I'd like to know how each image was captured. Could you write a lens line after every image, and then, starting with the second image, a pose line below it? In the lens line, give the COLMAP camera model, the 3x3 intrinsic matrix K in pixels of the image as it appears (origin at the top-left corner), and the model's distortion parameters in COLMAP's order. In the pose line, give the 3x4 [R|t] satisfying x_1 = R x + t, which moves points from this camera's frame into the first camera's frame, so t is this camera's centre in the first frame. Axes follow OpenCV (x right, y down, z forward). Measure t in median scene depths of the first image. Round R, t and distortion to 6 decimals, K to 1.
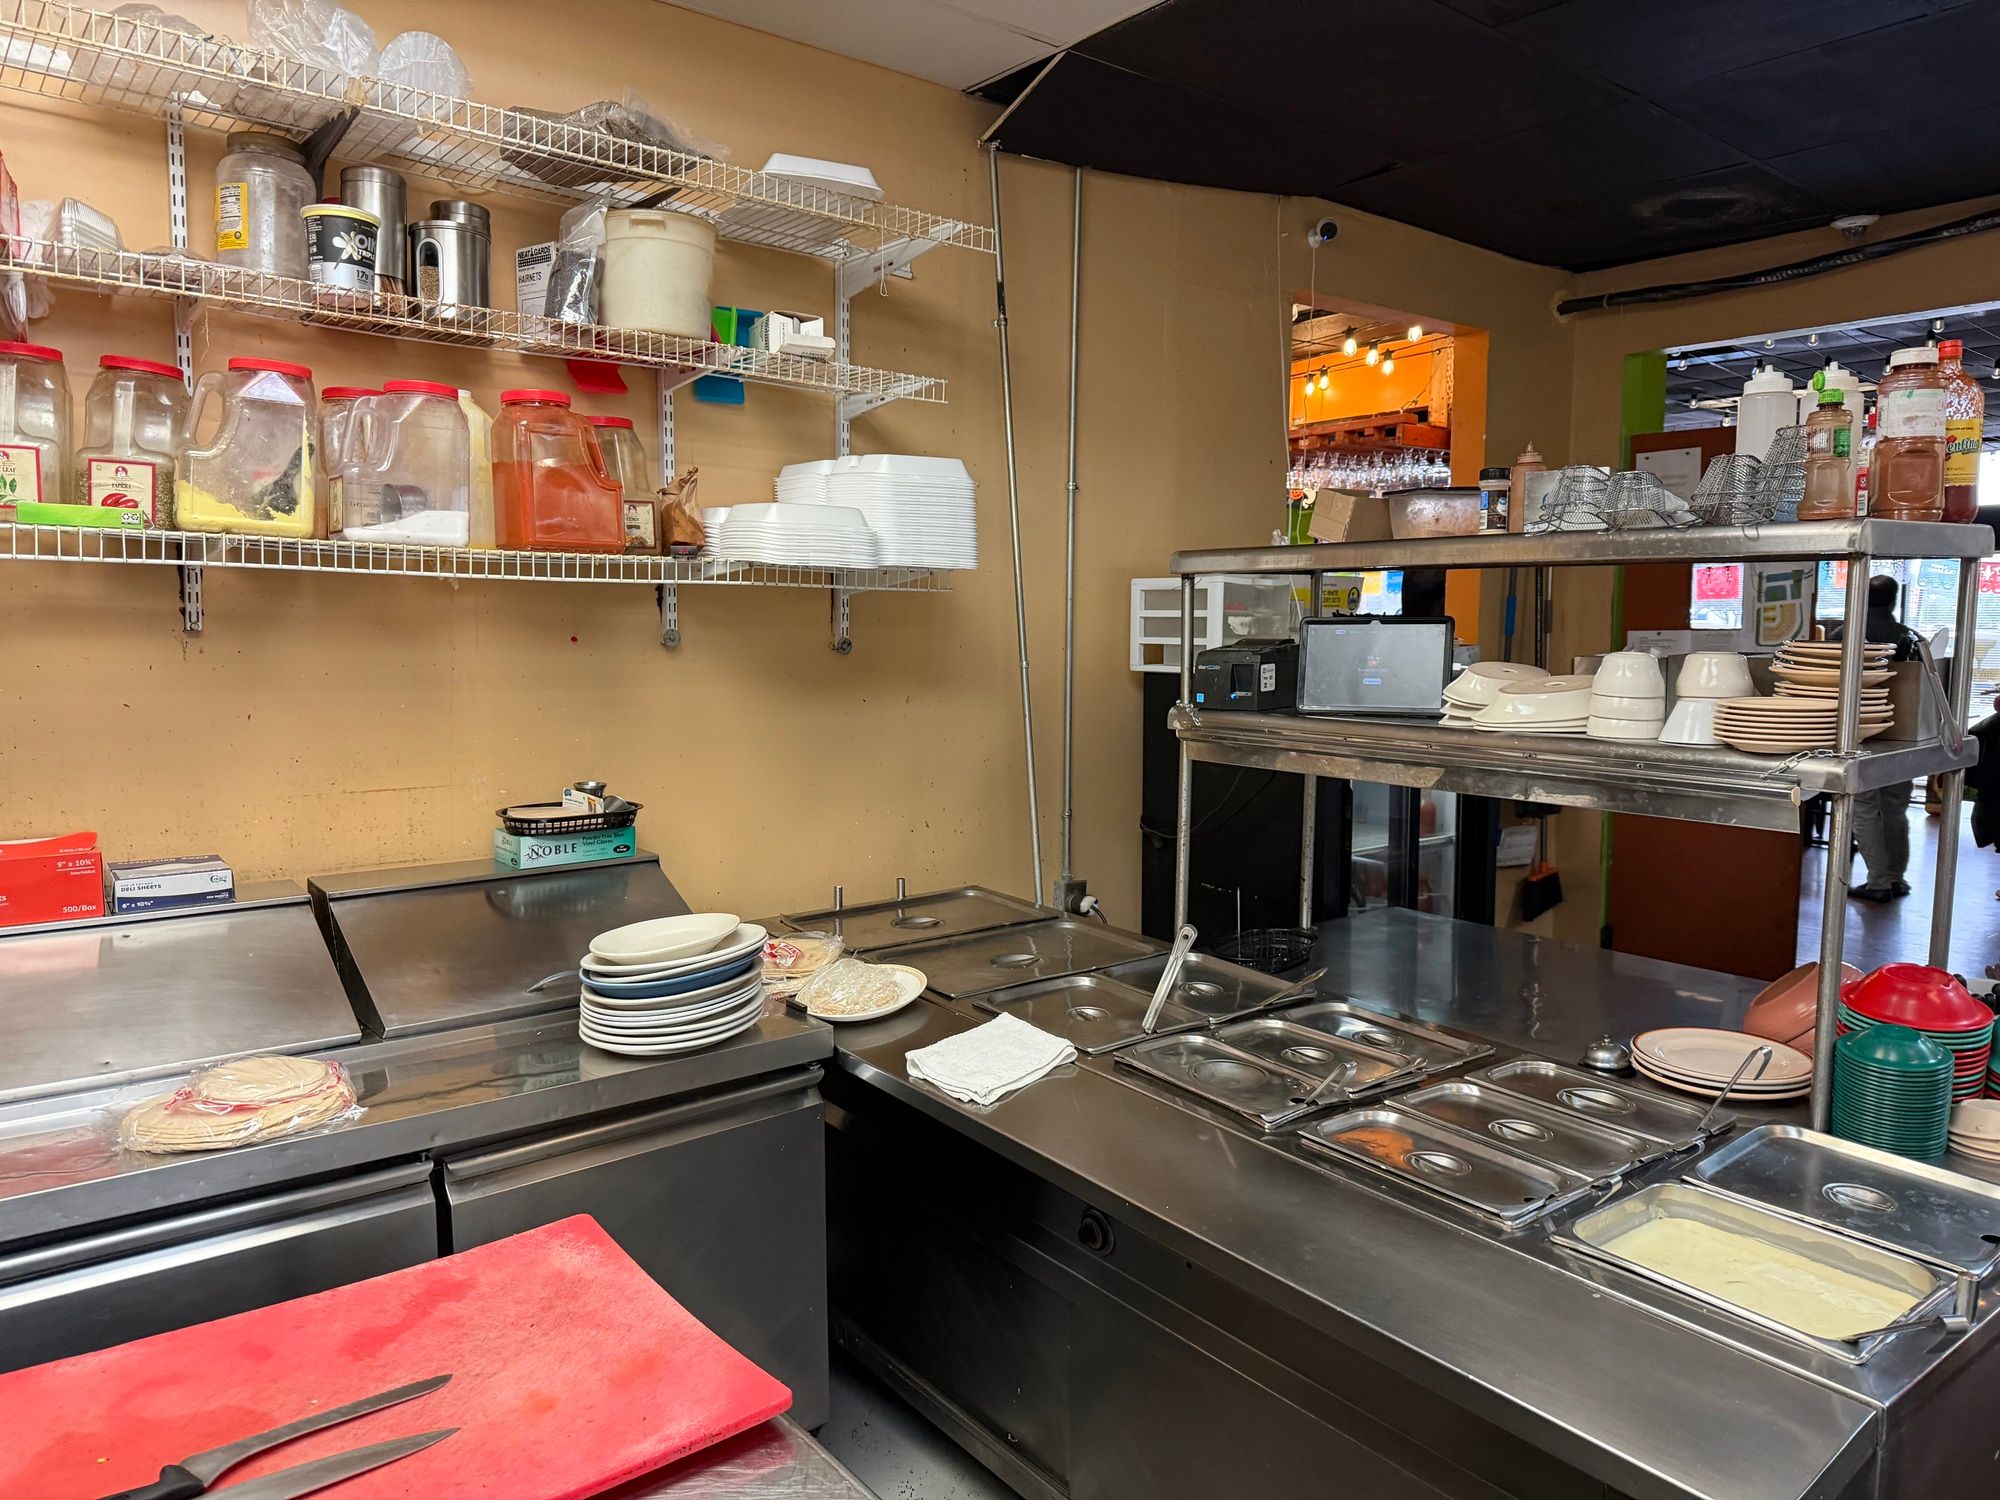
lens RADIAL K [[1425.5, 0, 991.3], [0, 1425.5, 730.7], [0, 0, 1]] dist [0.039935, -0.041281]
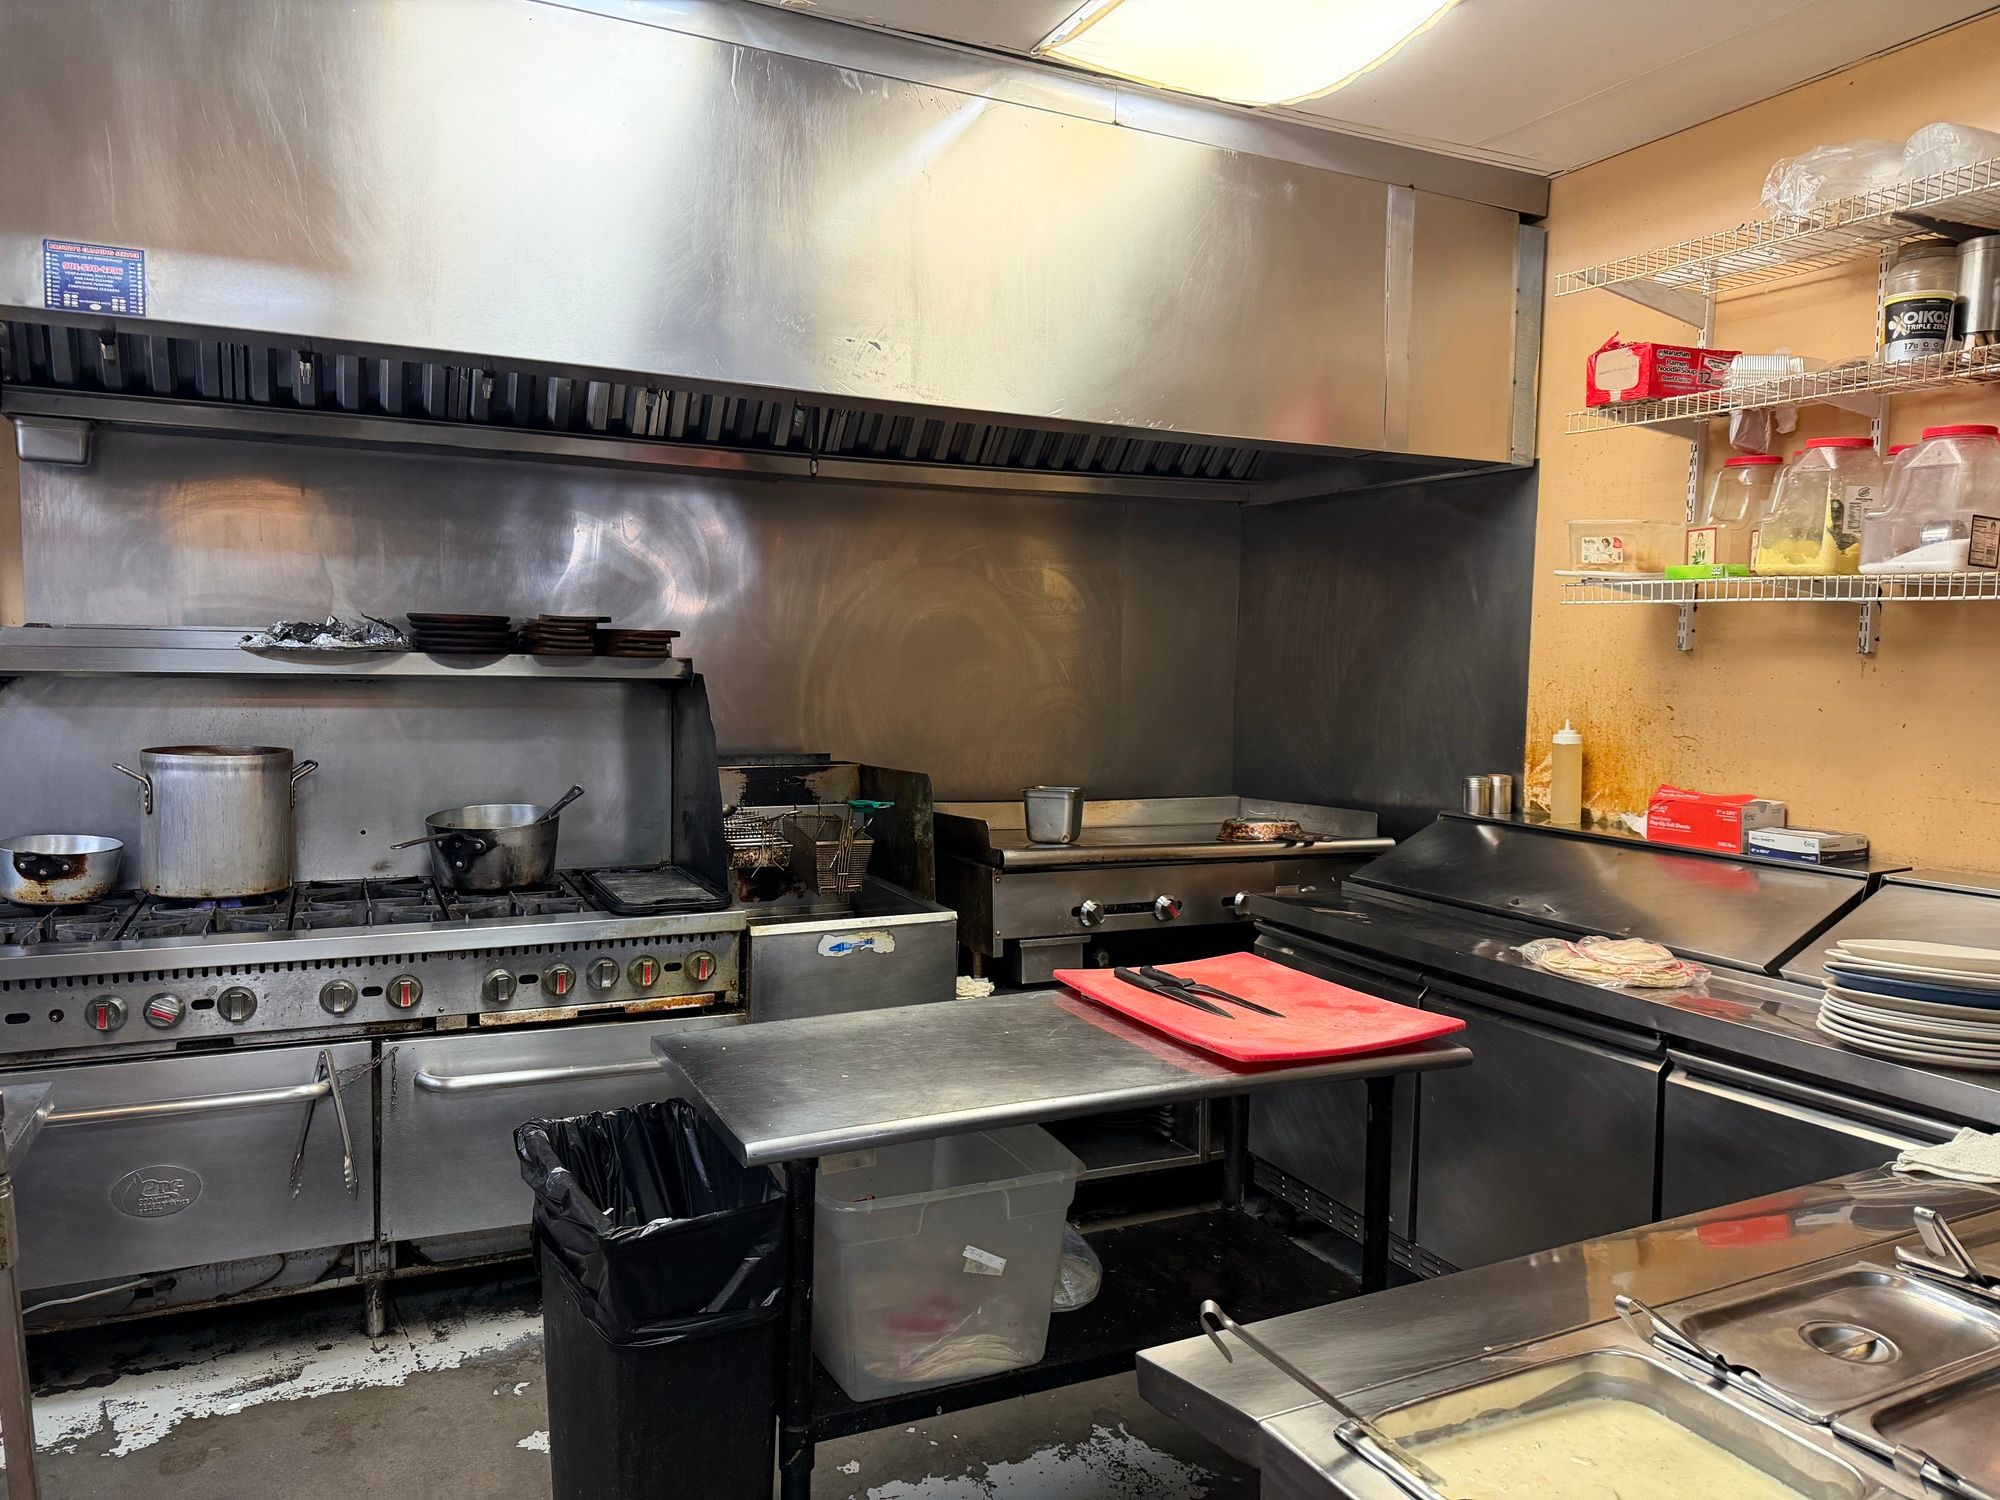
lens RADIAL K [[1425.5, 0, 995.6], [0, 1425.5, 757.5], [0, 0, 1]] dist [0.039935, -0.041281]
pose [[-0.162242, 0.065483, -0.984576, 0.841274], [-0.091505, 0.992498, 0.081088, -0.011457], [0.982499, 0.103250, -0.155032, 0.474415]]
